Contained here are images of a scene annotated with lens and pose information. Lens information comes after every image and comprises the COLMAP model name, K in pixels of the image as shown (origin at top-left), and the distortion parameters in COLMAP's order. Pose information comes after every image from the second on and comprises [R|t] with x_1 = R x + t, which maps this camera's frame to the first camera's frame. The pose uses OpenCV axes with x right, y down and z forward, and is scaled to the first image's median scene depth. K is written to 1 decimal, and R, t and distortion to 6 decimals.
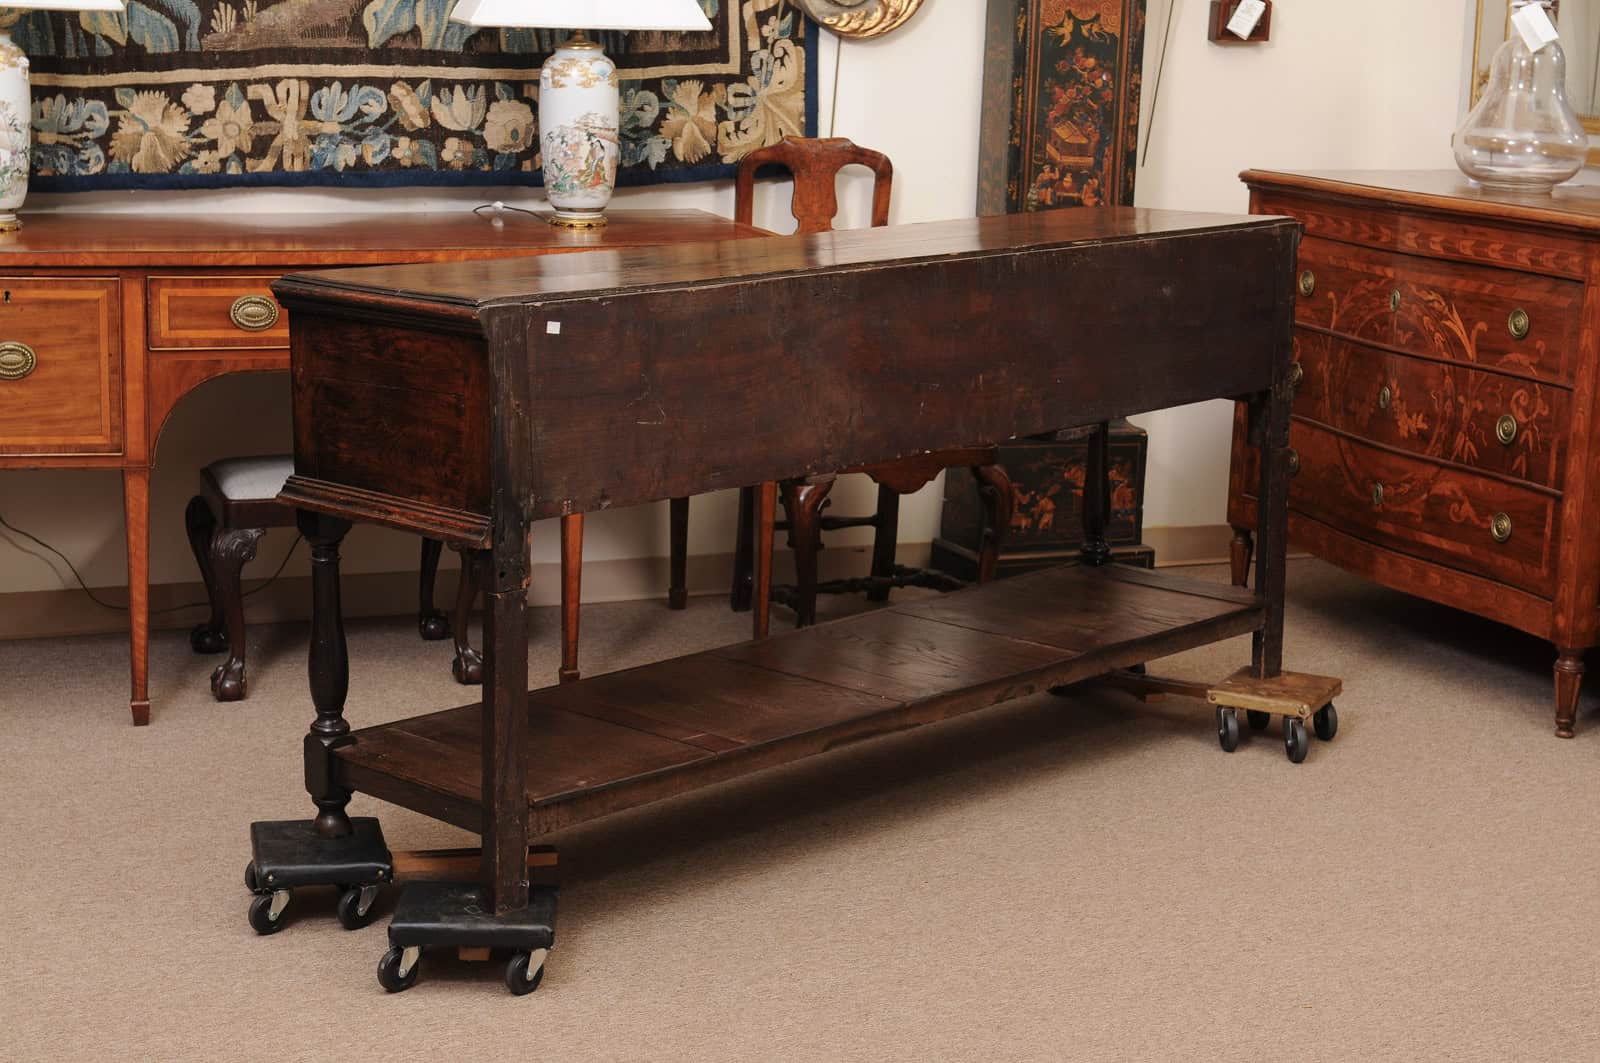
lens RADIAL K [[2740.3, 0, 819.4], [0, 2740.3, 511.1], [0, 0, 1]] dist [0.059162, 0.000000]
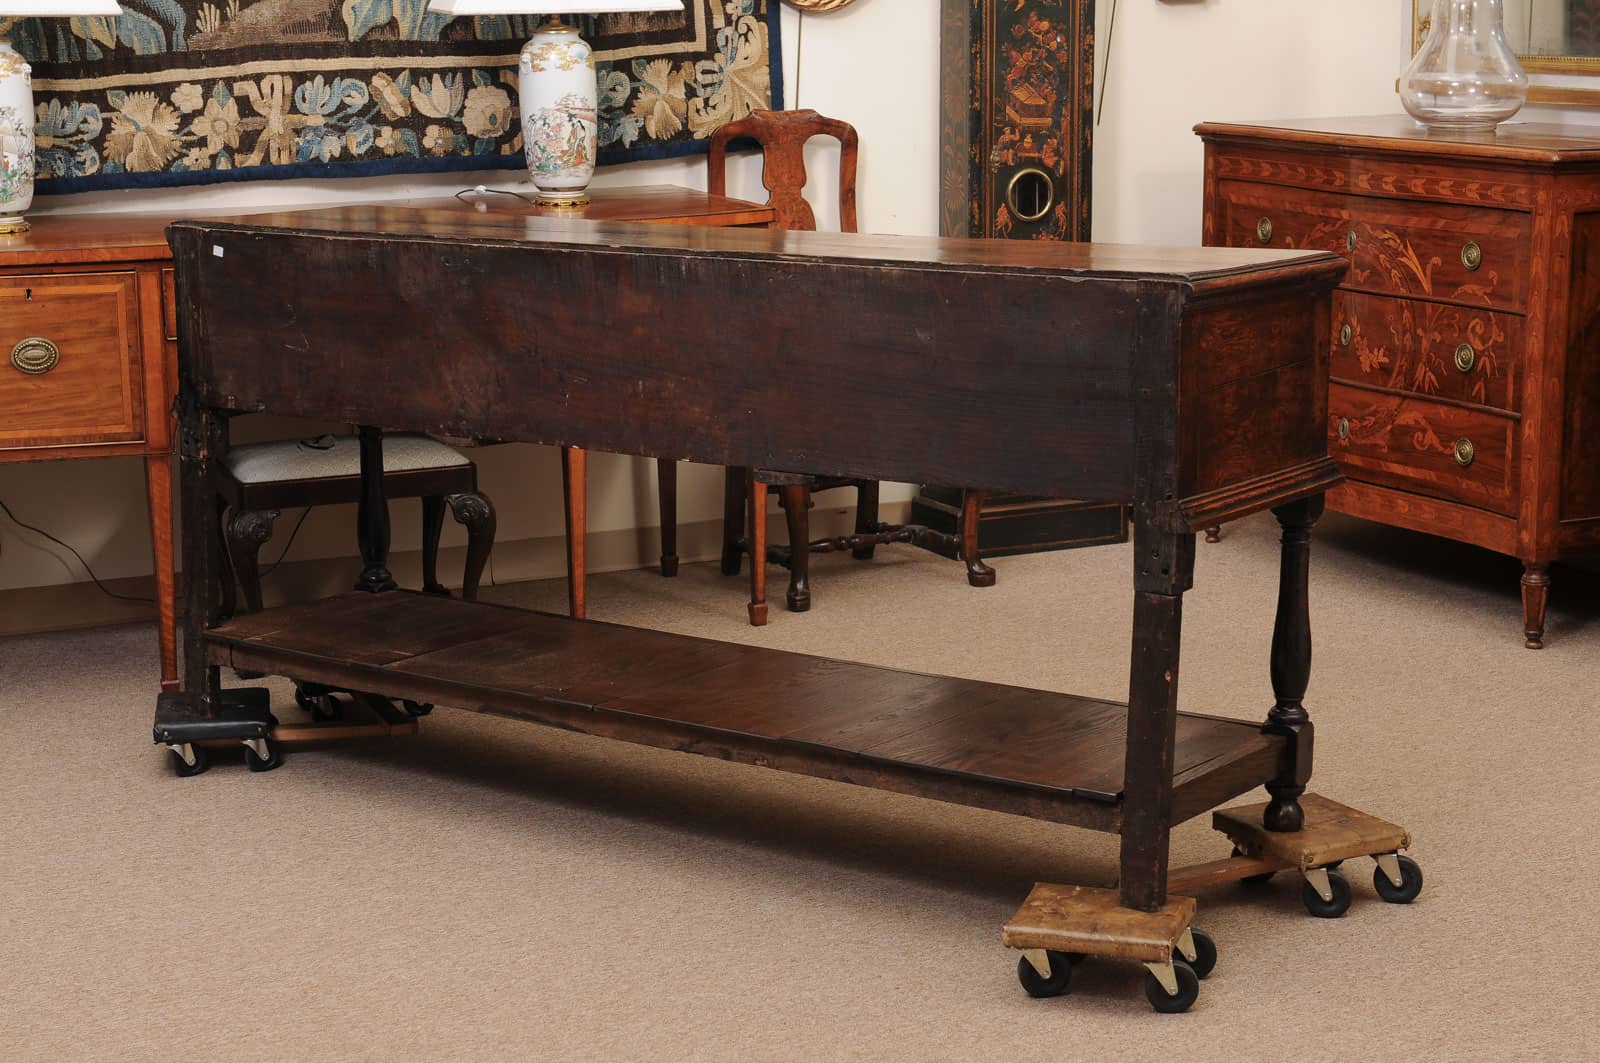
lens RADIAL K [[2928.9, 0, 797.2], [0, 2928.9, 557.4], [0, 0, 1]] dist [0.076059, 0.000000]
pose [[0.998372, -0.048962, 0.029246, -0.037910], [0.048695, 0.998766, 0.009778, 0.021640], [-0.029689, -0.008338, 0.999524, -0.105140]]
